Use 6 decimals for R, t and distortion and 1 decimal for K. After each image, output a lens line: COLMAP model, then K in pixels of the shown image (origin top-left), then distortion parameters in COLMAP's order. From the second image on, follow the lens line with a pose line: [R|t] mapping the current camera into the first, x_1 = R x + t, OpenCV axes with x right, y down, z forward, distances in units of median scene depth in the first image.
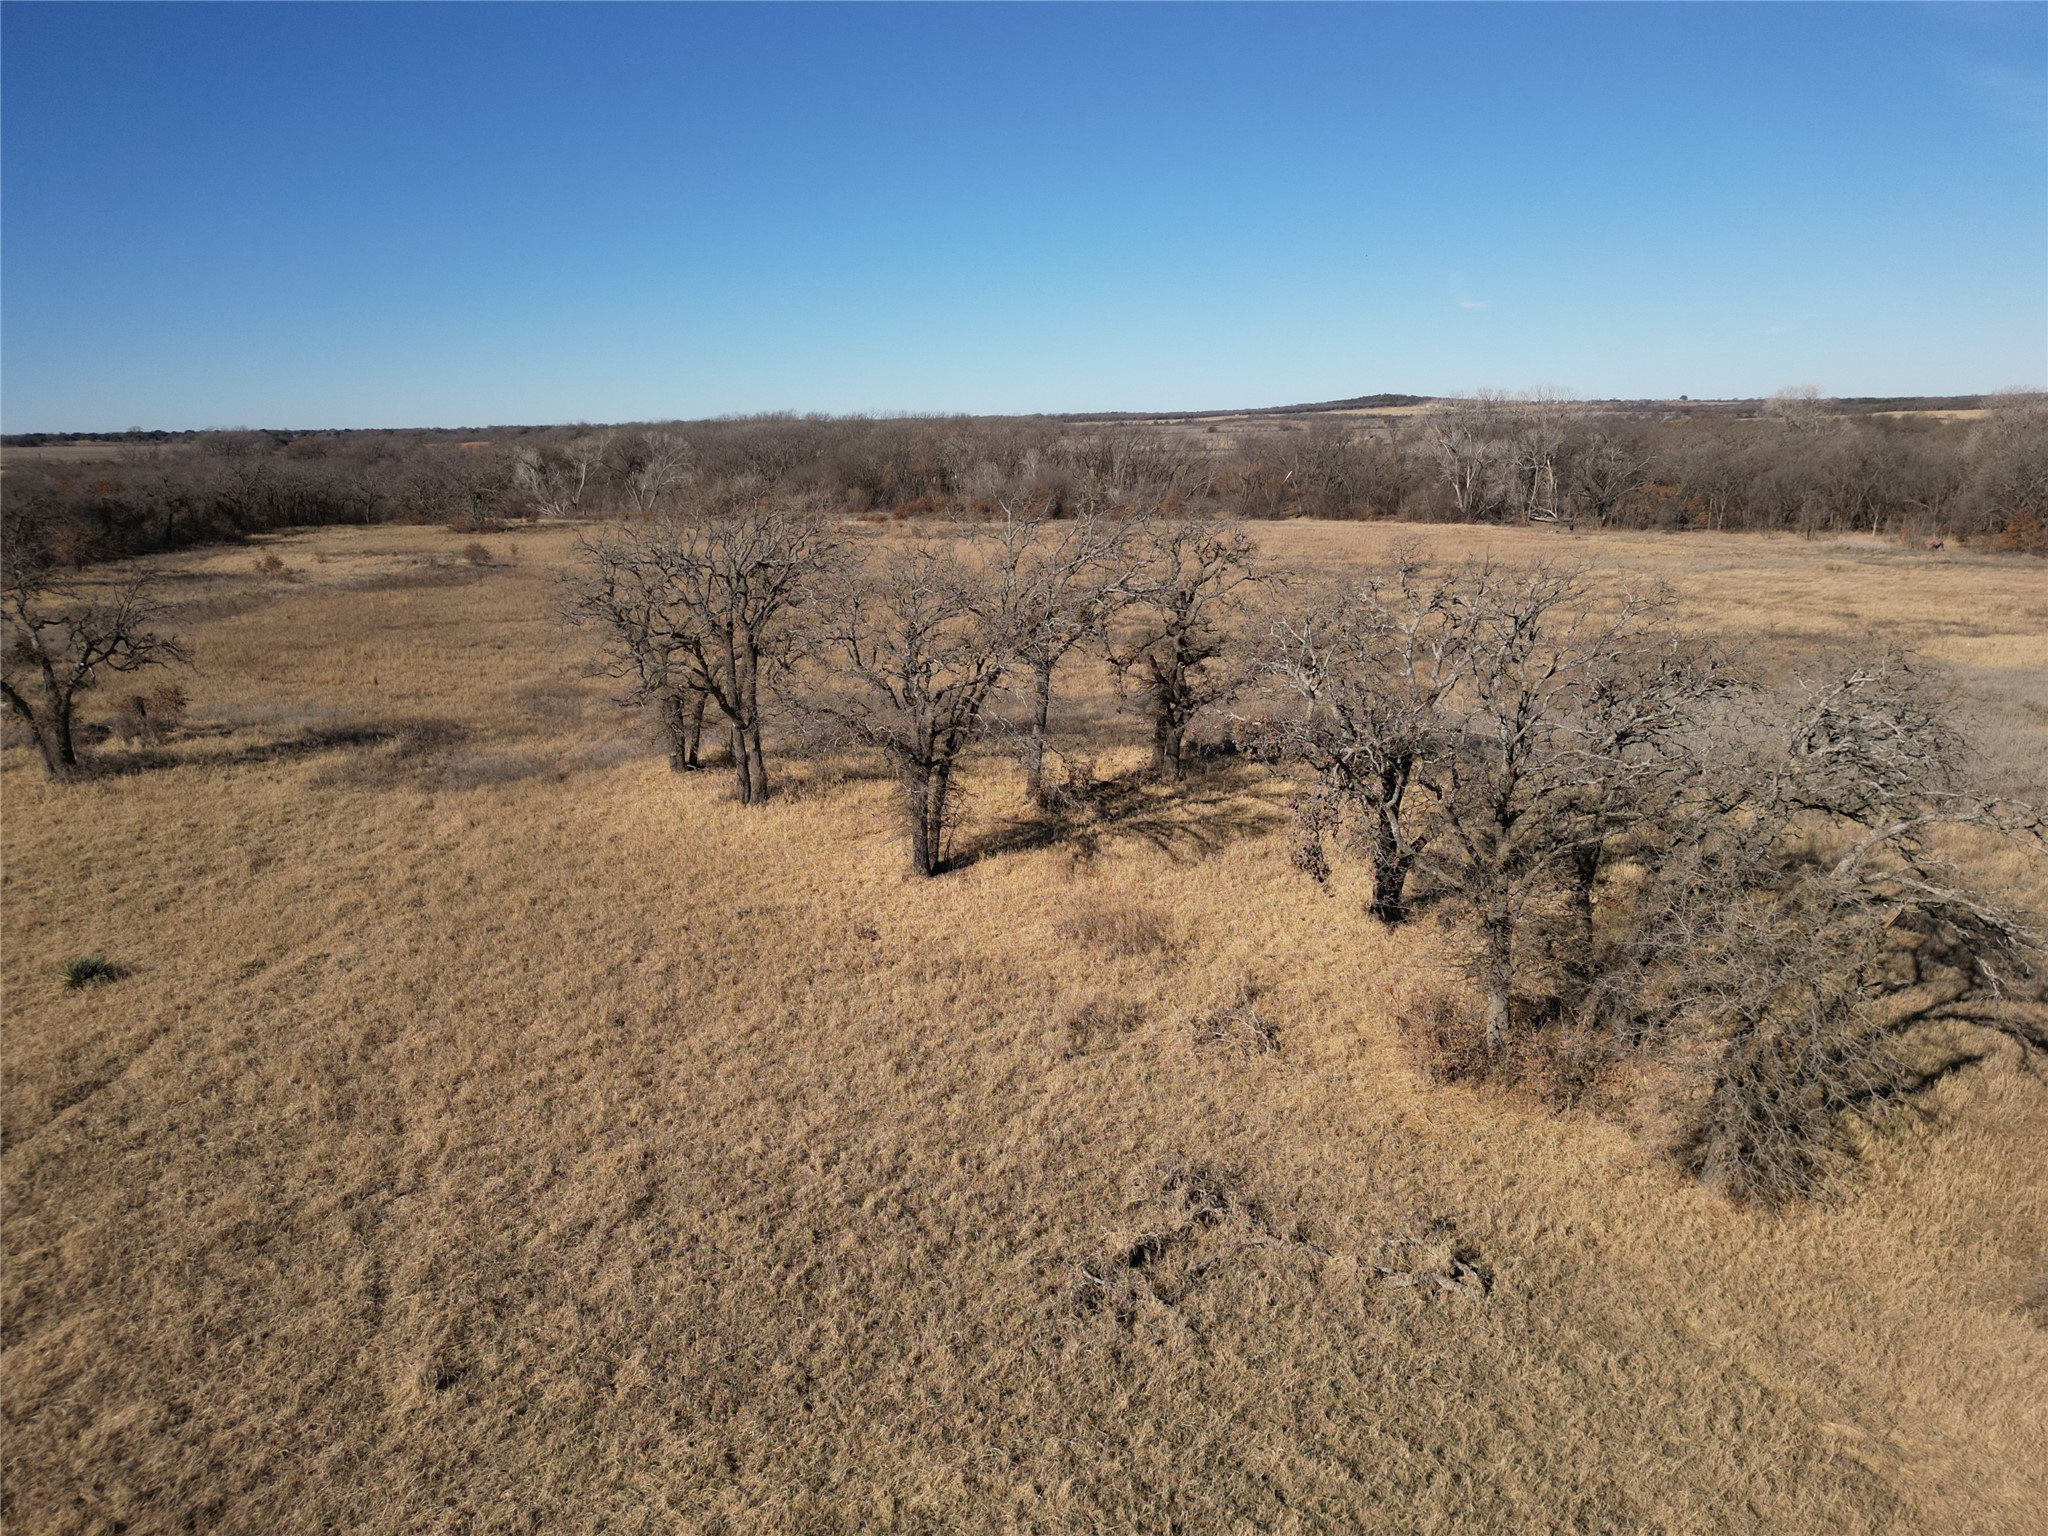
lens RADIAL K [[1454.6, 0, 1016.7], [0, 1454.6, 781.4], [0, 0, 1]] dist [0.061353, -0.066591]
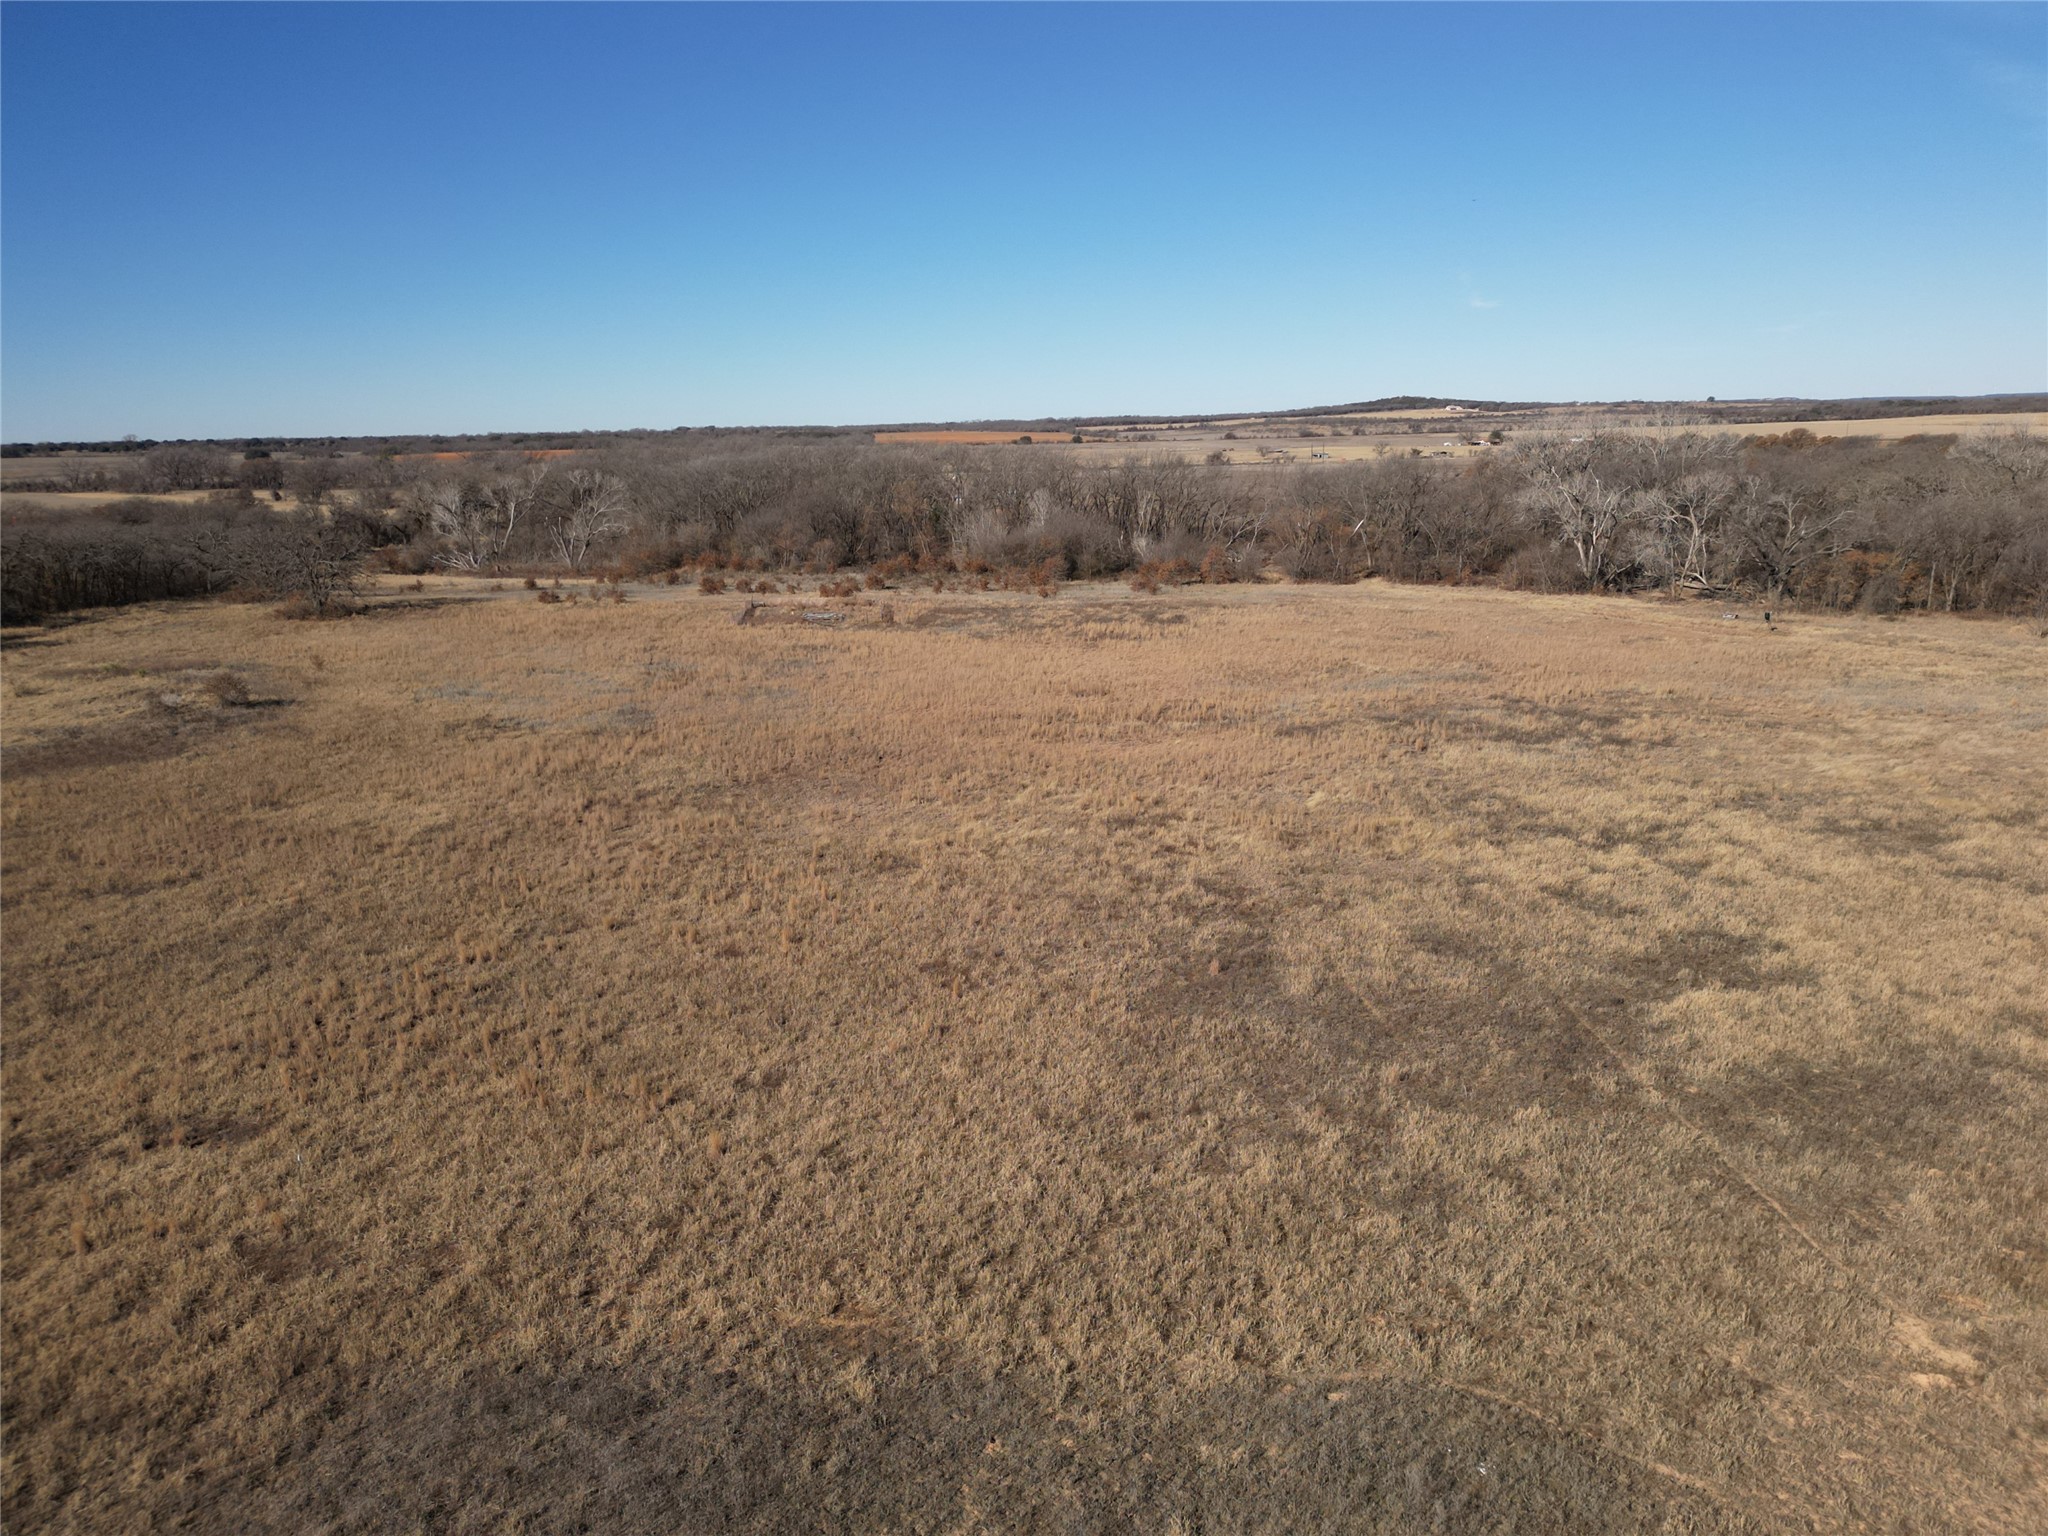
lens RADIAL K [[1454.6, 0, 1016.7], [0, 1454.6, 781.4], [0, 0, 1]] dist [0.061353, -0.066591]
pose [[0.999964, -0.001282, -0.008440, 0.004573], [0.001275, 0.999999, -0.000763, -0.075261], [0.008441, 0.000753, 0.999964, 0.212293]]
